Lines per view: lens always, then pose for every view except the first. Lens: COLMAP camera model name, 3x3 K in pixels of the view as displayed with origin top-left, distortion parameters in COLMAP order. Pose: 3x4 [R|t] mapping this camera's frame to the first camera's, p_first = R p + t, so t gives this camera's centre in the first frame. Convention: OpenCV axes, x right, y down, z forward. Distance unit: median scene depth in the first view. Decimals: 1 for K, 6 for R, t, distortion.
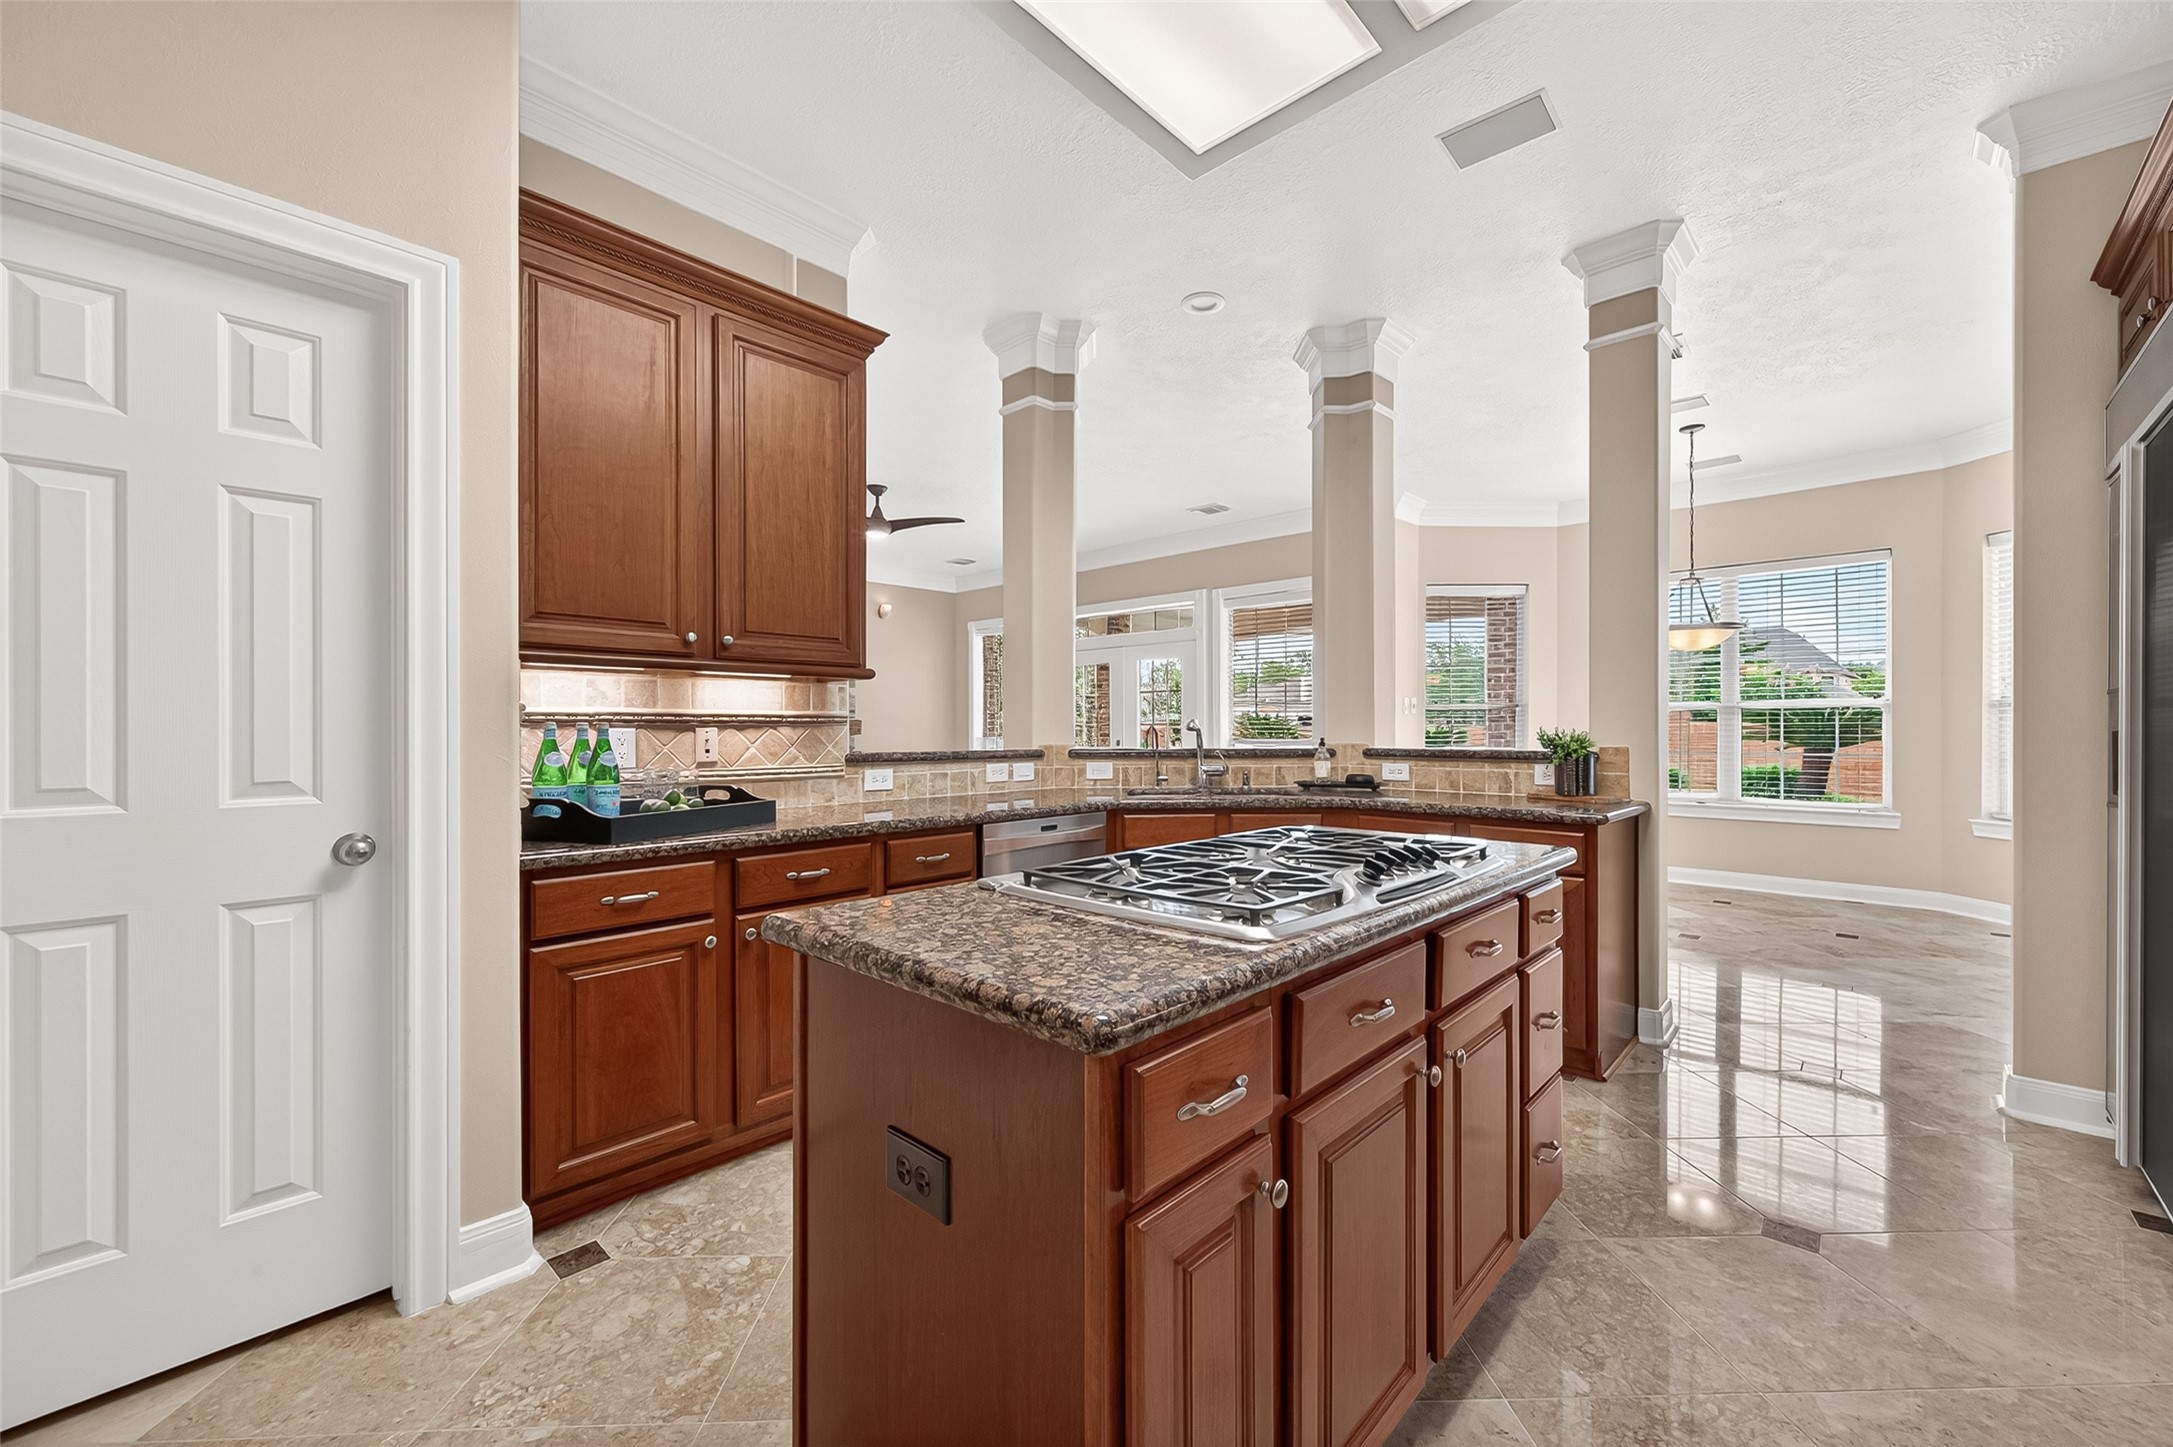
lens RADIAL K [[849.0, 0, 1100.1], [0, 849.0, 733.8], [0, 0, 1]] dist [0.011281, -0.001811]
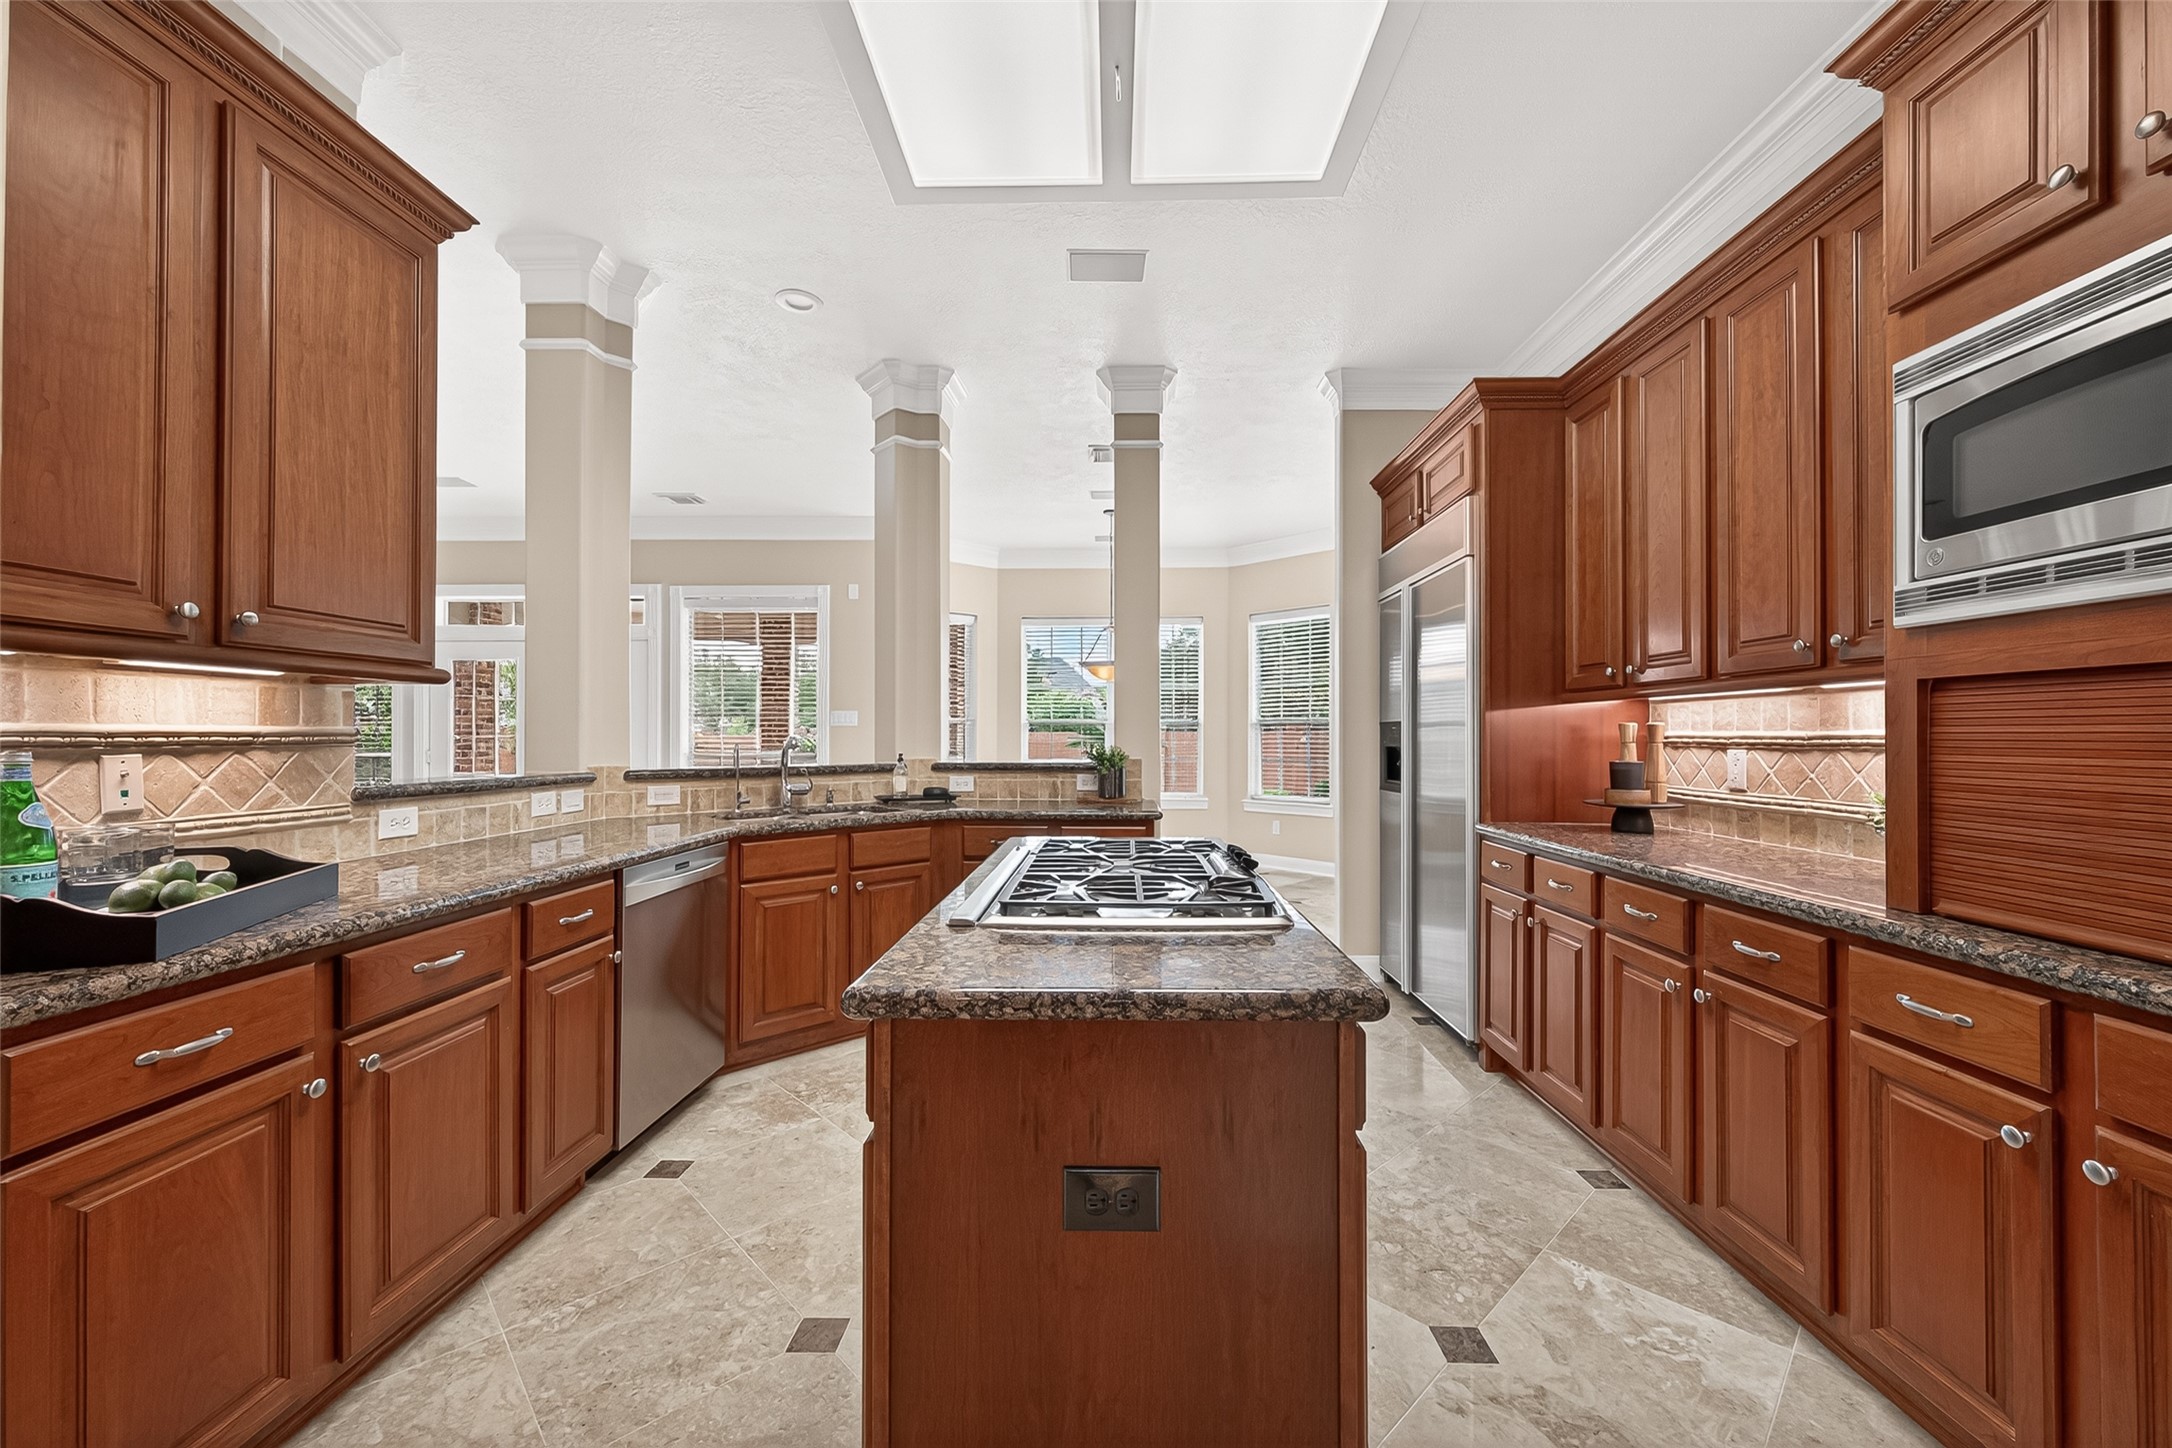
lens RADIAL K [[848.6, 0, 1098.7], [0, 848.6, 729.1], [0, 0, 1]] dist [0.011281, -0.001811]
pose [[0.749467, 0.006744, 0.662008, -0.288302], [0.003068, 0.999902, -0.013658, -0.012272], [-0.662035, 0.012267, 0.749372, 0.073418]]
